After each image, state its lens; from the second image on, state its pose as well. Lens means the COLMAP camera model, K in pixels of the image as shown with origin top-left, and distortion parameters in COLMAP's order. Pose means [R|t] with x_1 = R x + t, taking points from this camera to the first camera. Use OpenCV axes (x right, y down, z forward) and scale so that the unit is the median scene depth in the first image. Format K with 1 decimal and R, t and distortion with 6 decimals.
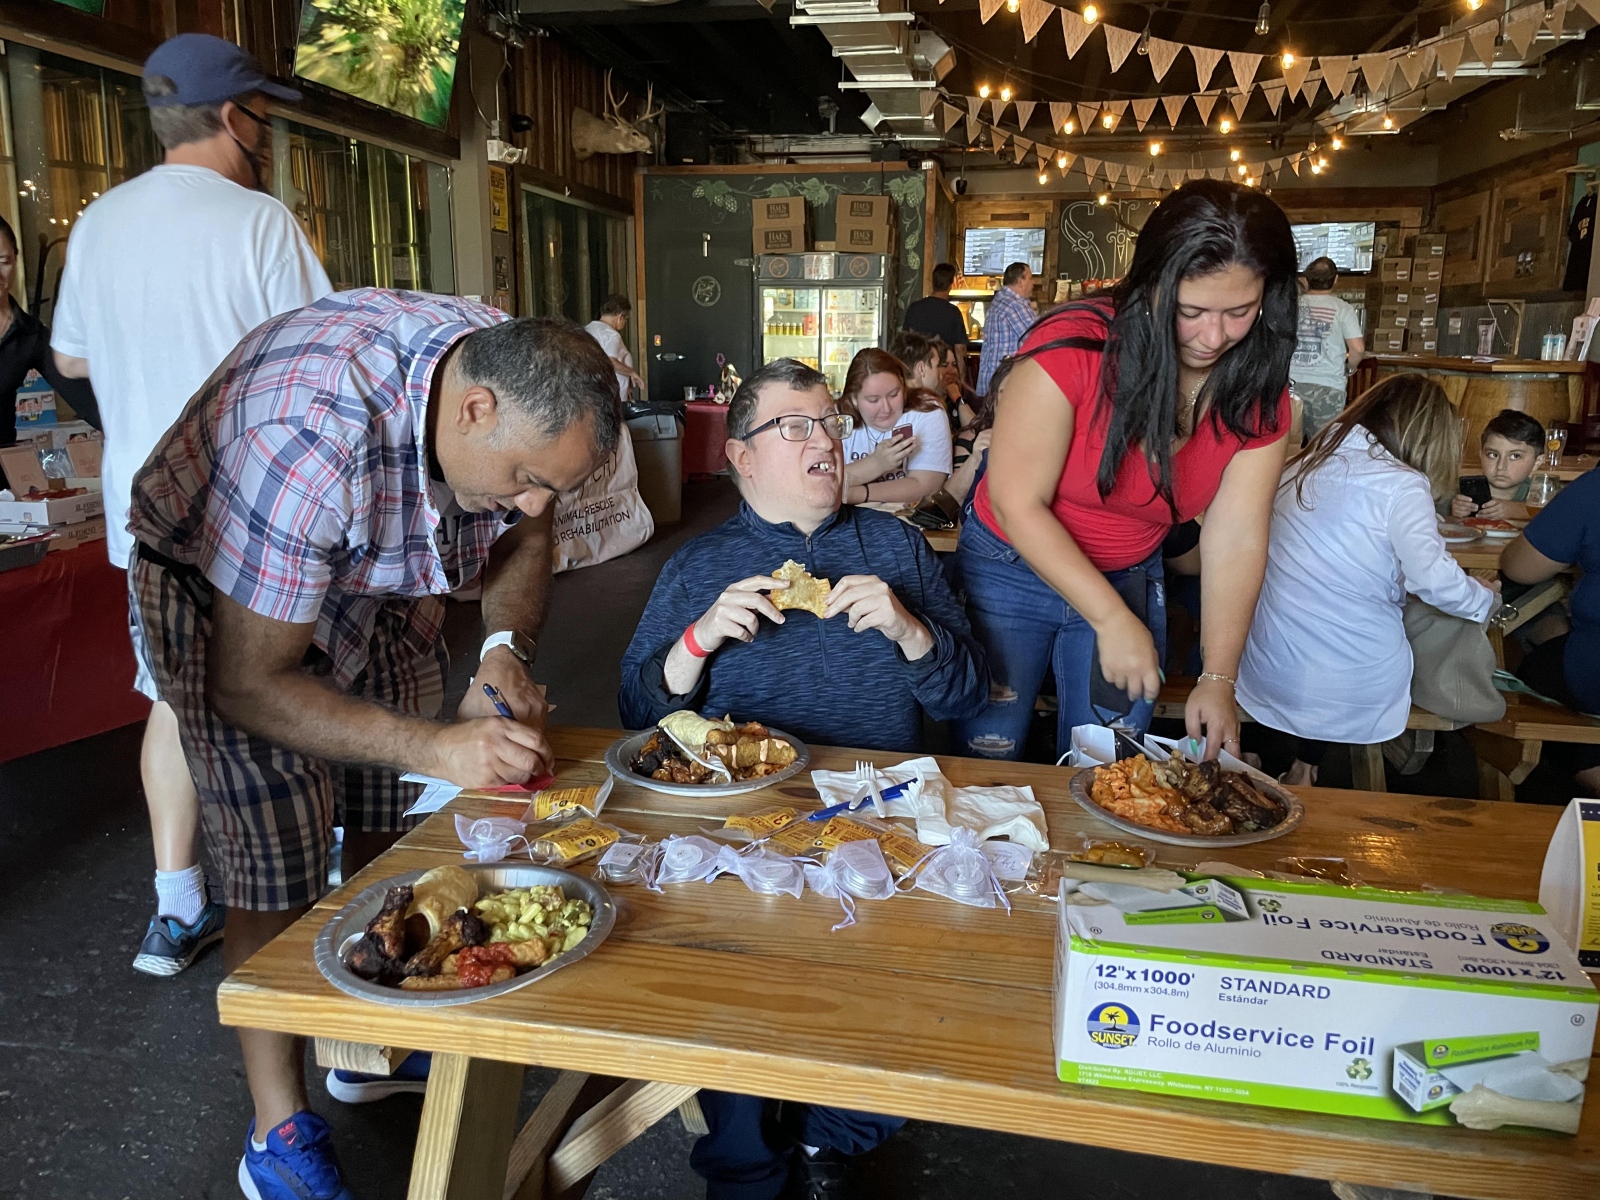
lens RADIAL K [[1209.1, 0, 800.8], [0, 1209.1, 585.2], [0, 0, 1]] dist [0.068532, -0.097996]
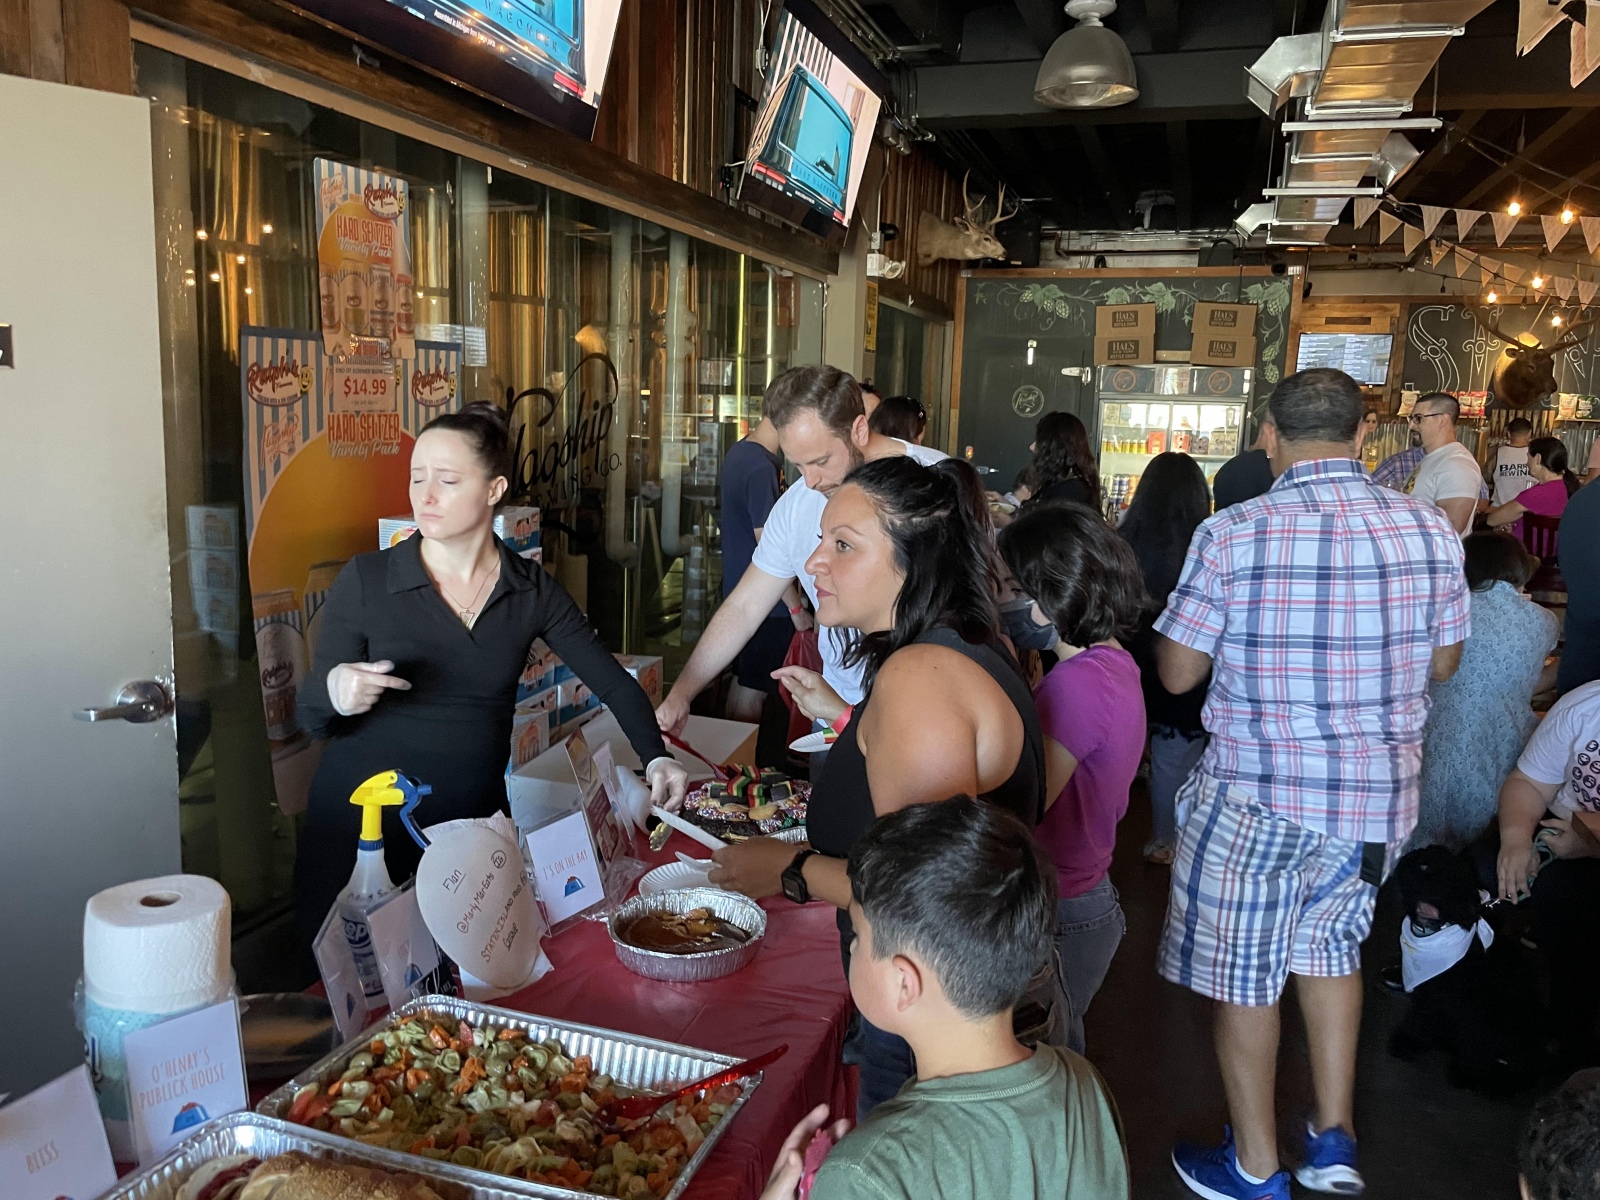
lens RADIAL K [[1209.1, 0, 807.1], [0, 1209.1, 586.2], [0, 0, 1]] dist [0.068532, -0.097996]
pose [[0.990938, 0.042850, -0.127302, -0.128736], [-0.049752, 0.997431, -0.051540, -0.049286], [0.124766, 0.057406, 0.990524, 0.078795]]
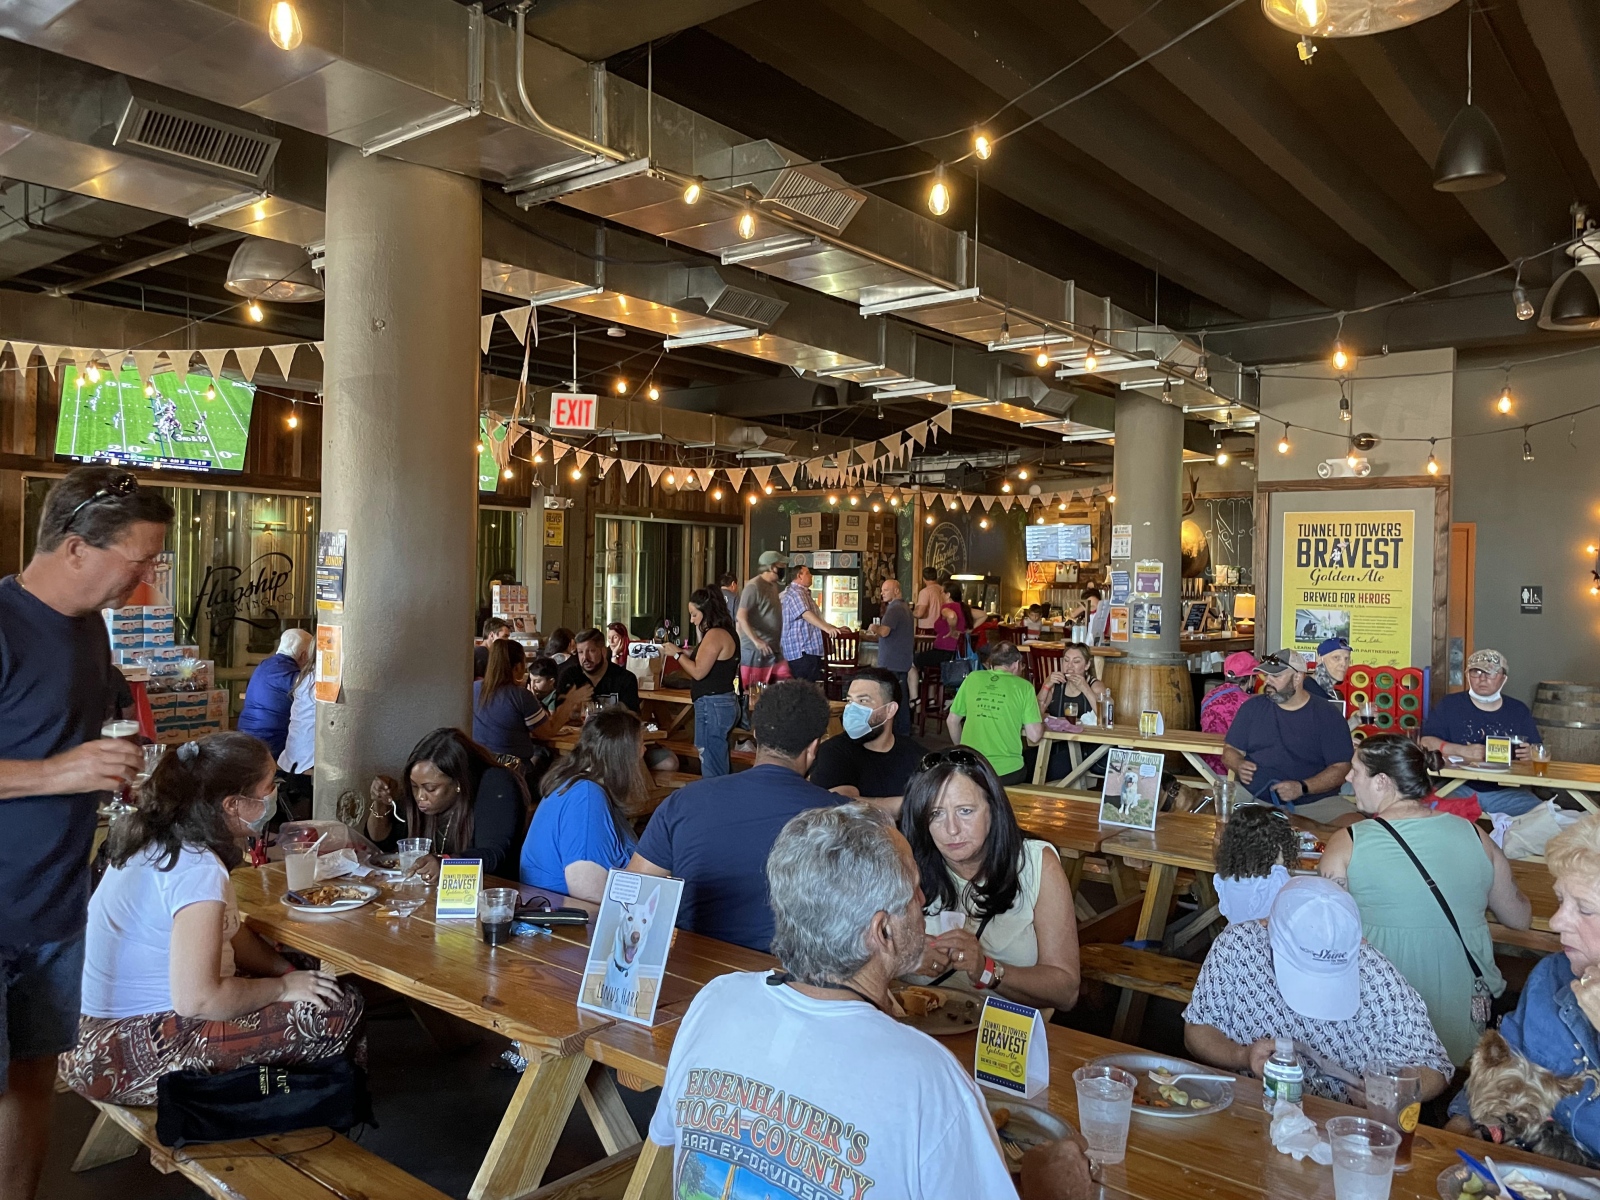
lens RADIAL K [[1209.1, 0, 799.4], [0, 1209.1, 592.7], [0, 0, 1]] dist [0.068532, -0.097996]
pose [[0.880073, 0.015477, -0.474587, 0.644022], [-0.109309, 0.979229, -0.170768, 0.016349], [0.462086, 0.202164, 0.863485, -0.210803]]
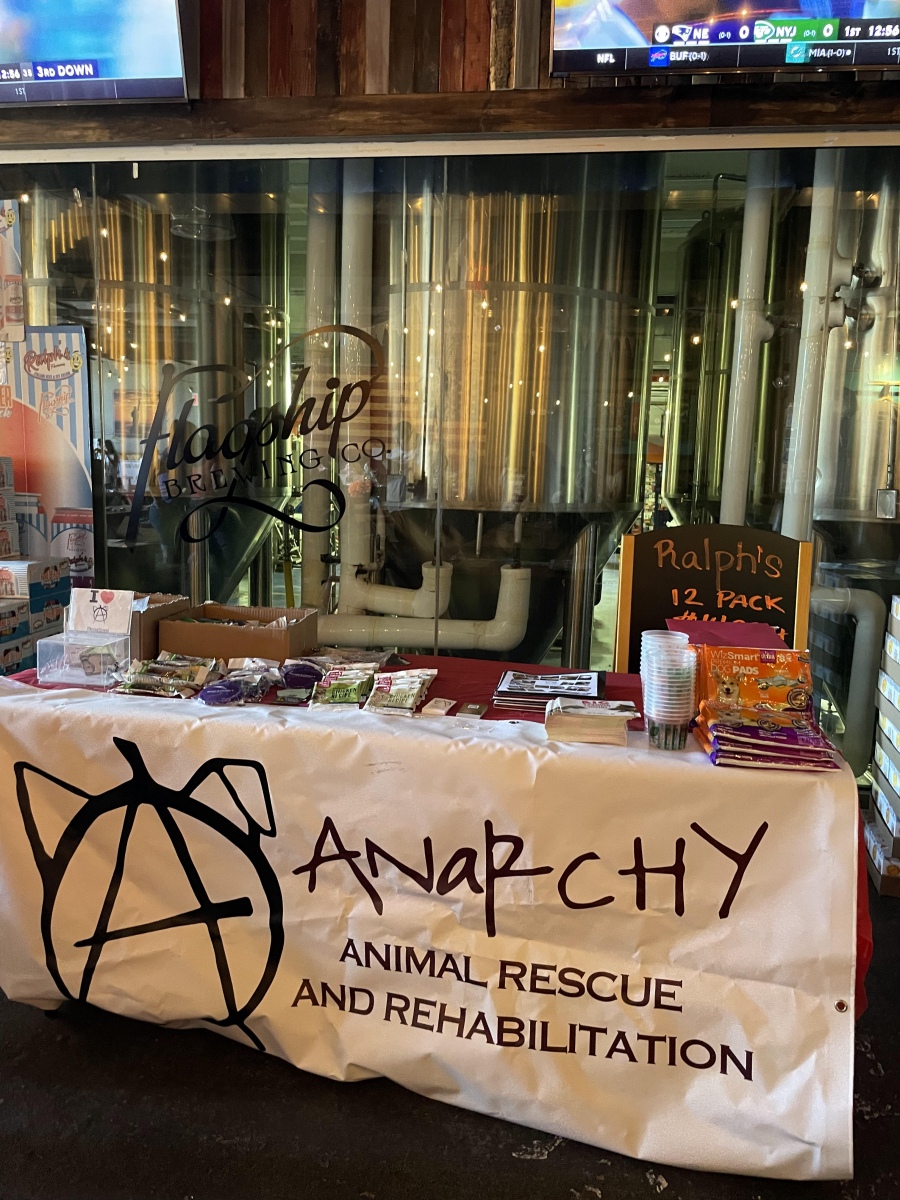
lens RADIAL K [[906.8, 0, 454.6], [0, 906.8, 591.6], [0, 0, 1]] dist [0.068532, -0.097996]
pose [[0.035962, 0.132197, -0.990571, 0.044068], [-0.229327, 0.965853, 0.120573, -0.110630], [0.972685, 0.222828, 0.065050, 0.523898]]
